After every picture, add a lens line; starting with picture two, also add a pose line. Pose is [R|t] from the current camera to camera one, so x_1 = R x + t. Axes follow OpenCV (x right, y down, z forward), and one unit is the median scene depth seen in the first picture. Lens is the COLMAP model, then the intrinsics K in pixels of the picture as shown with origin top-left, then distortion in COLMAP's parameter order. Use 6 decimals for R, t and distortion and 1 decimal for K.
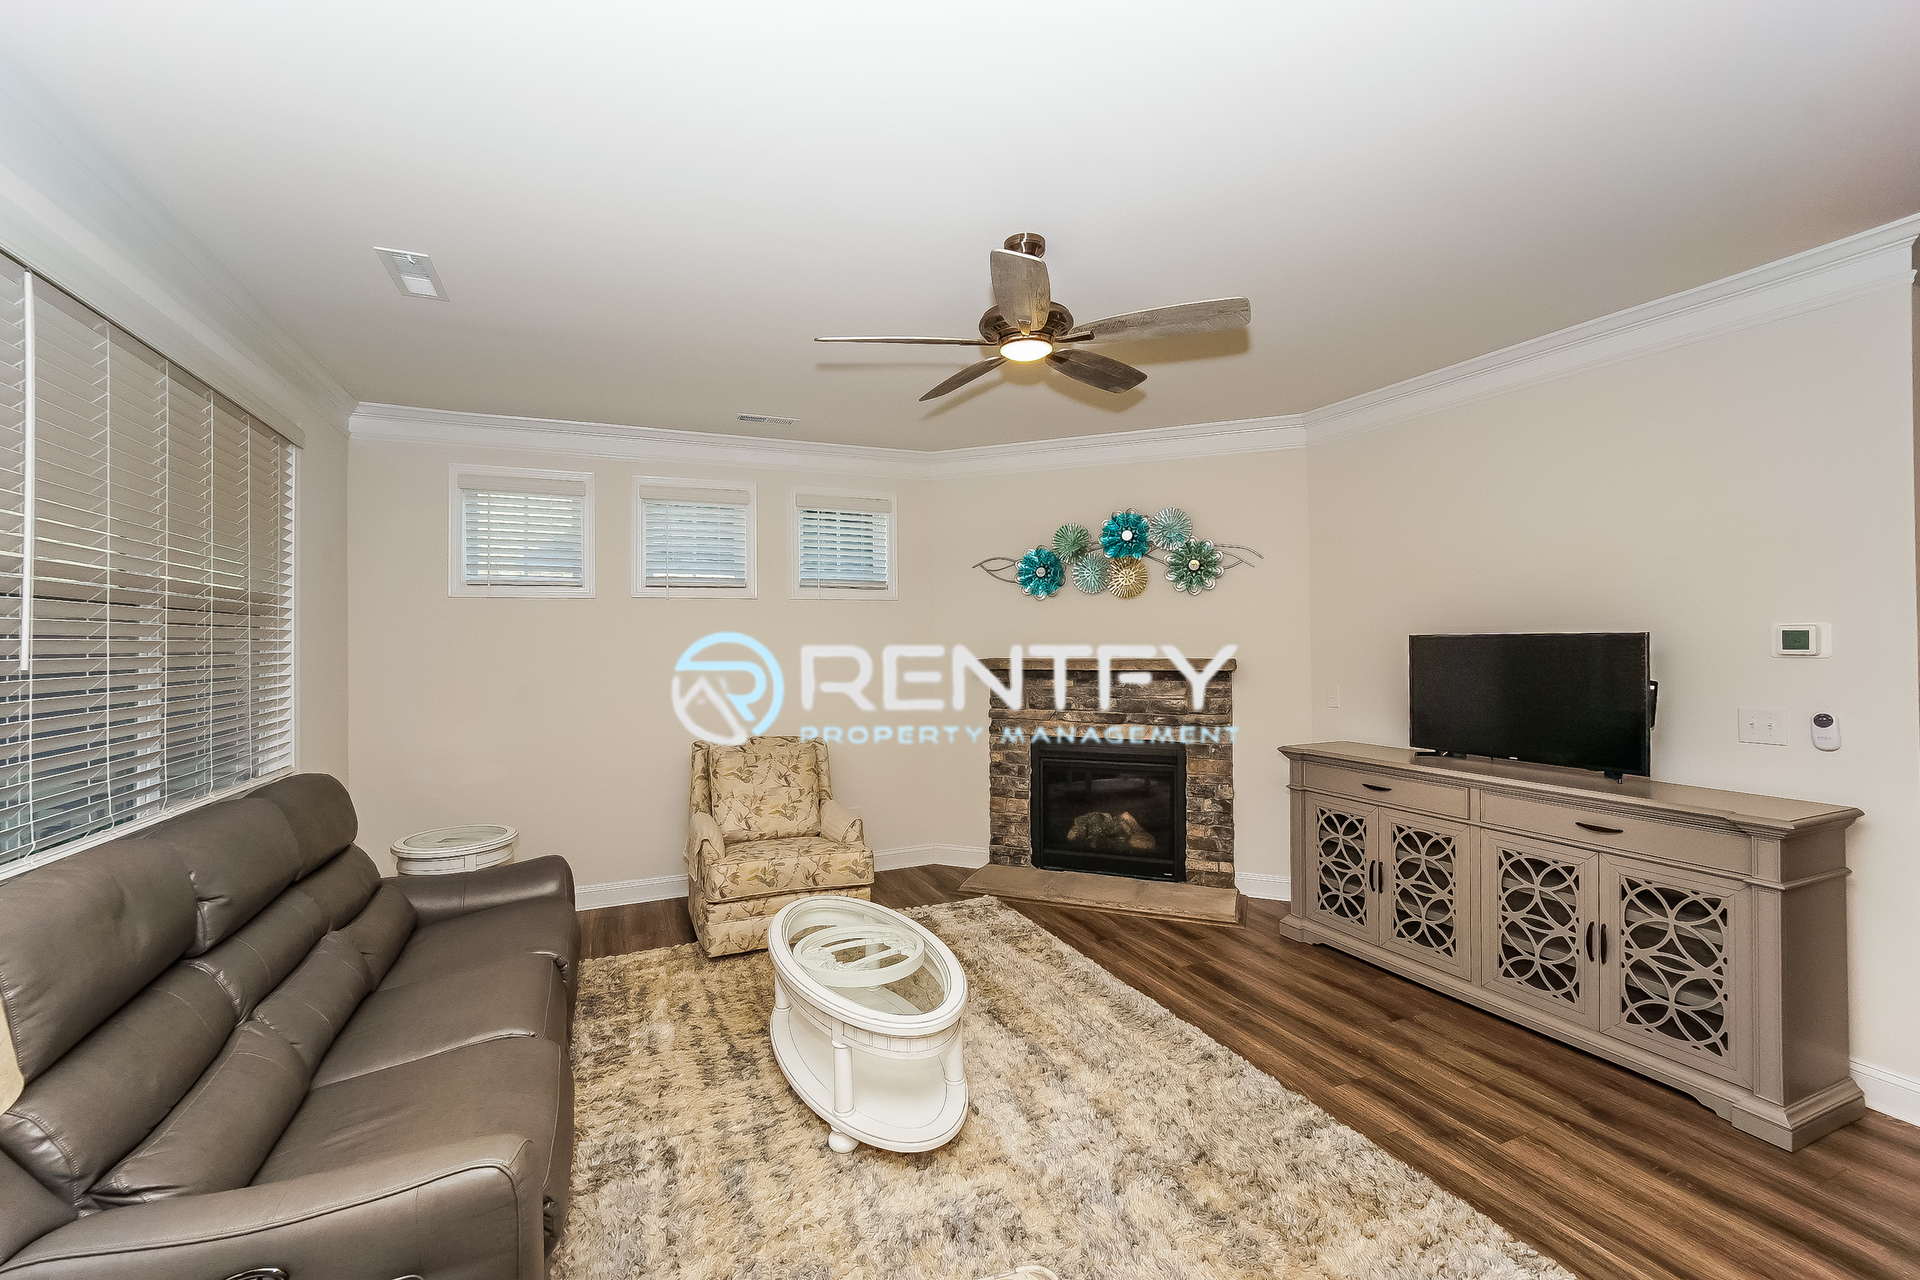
lens RADIAL K [[767.1, 0, 960.0], [0, 767.1, 640.0], [0, 0, 1]] dist [-0.000239, 0.000061]
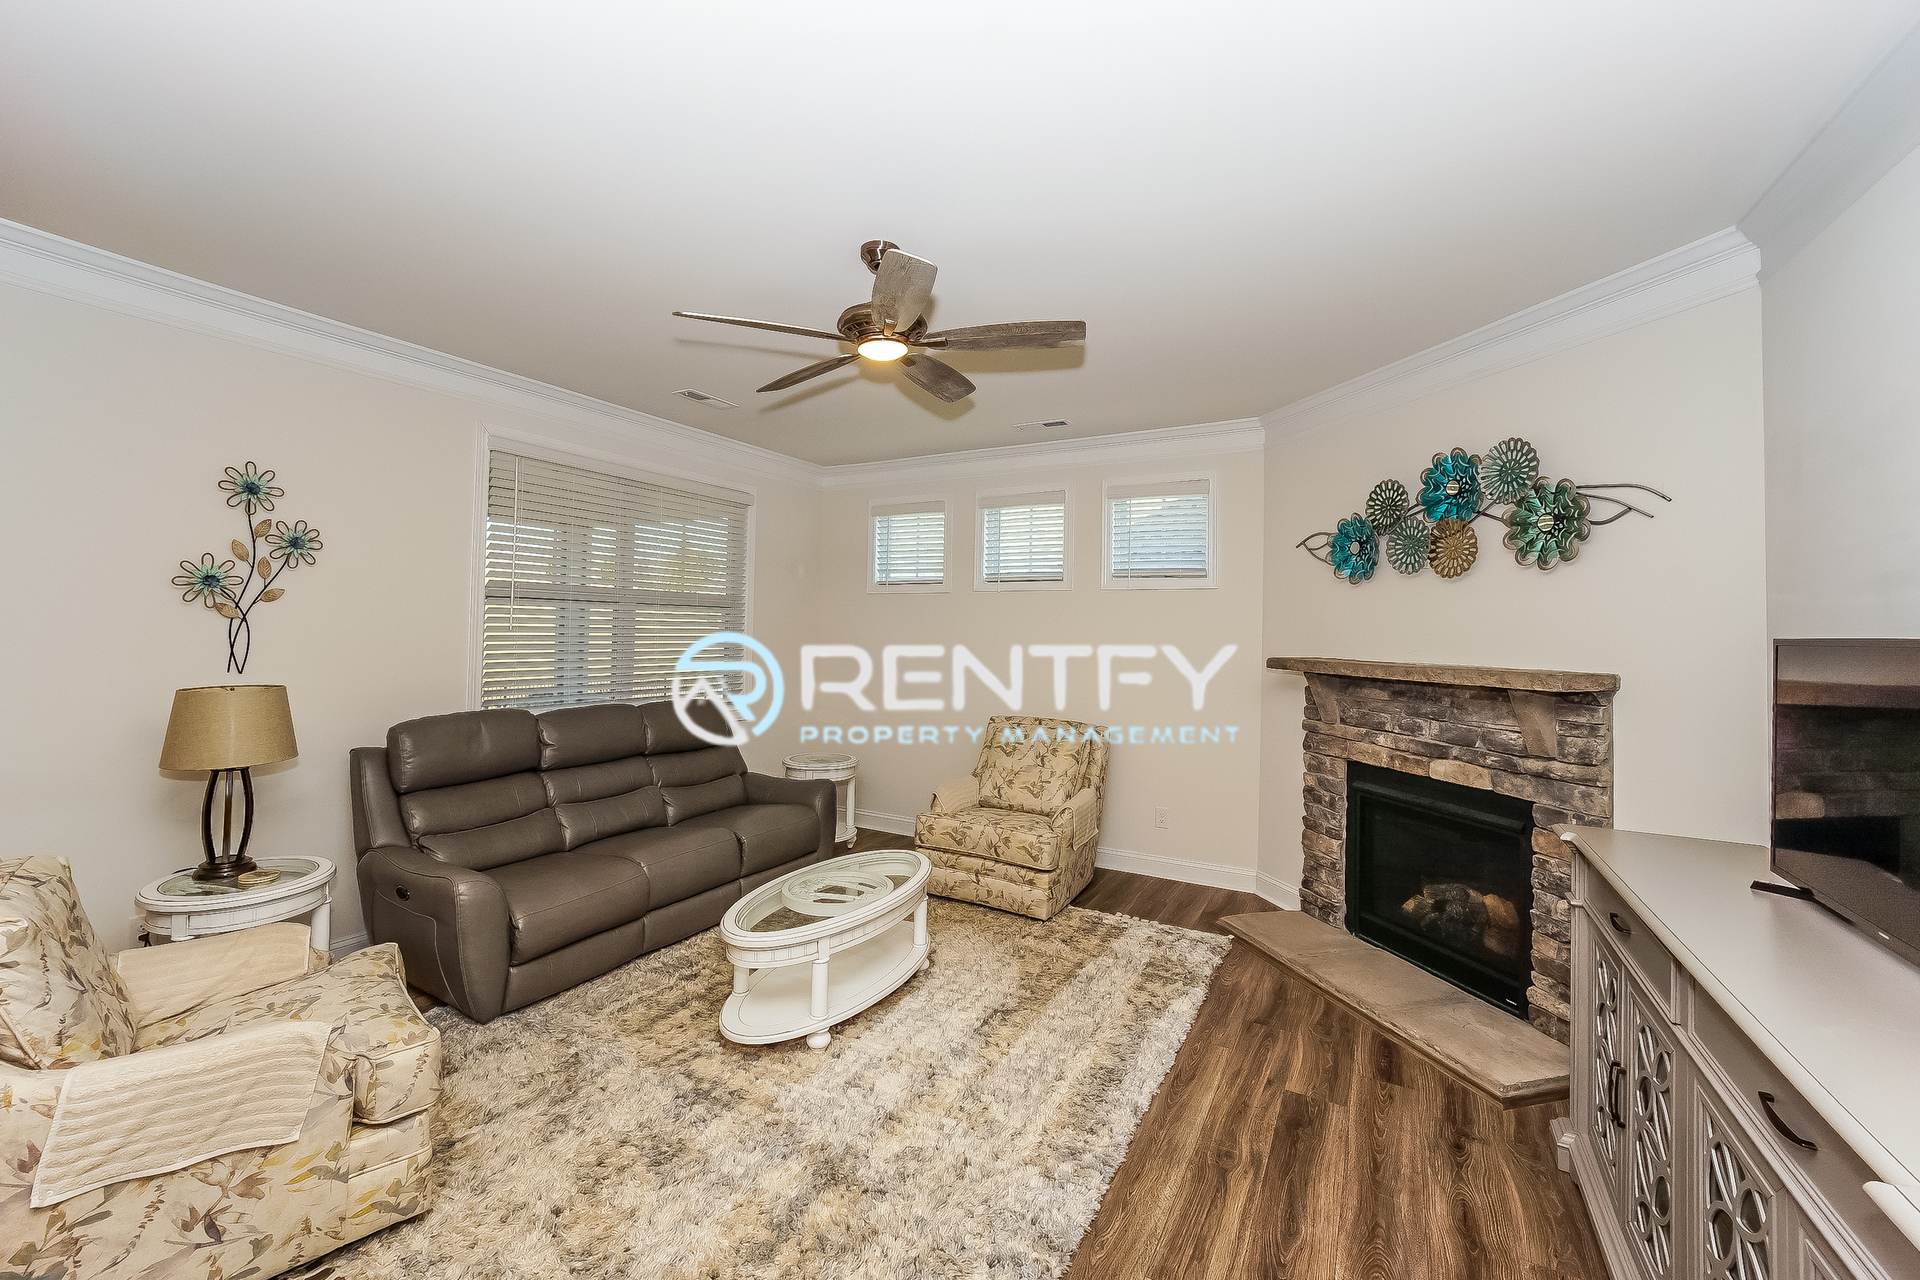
lens RADIAL K [[760.7, 0, 920.5], [0, 760.7, 623.8], [0, 0, 1]] dist [0.000660, 0.000131]
pose [[0.608155, 0.014524, -0.793685, 0.489607], [-0.020057, 0.999795, 0.002928, -0.005780], [0.793565, 0.014138, 0.608321, 0.216699]]
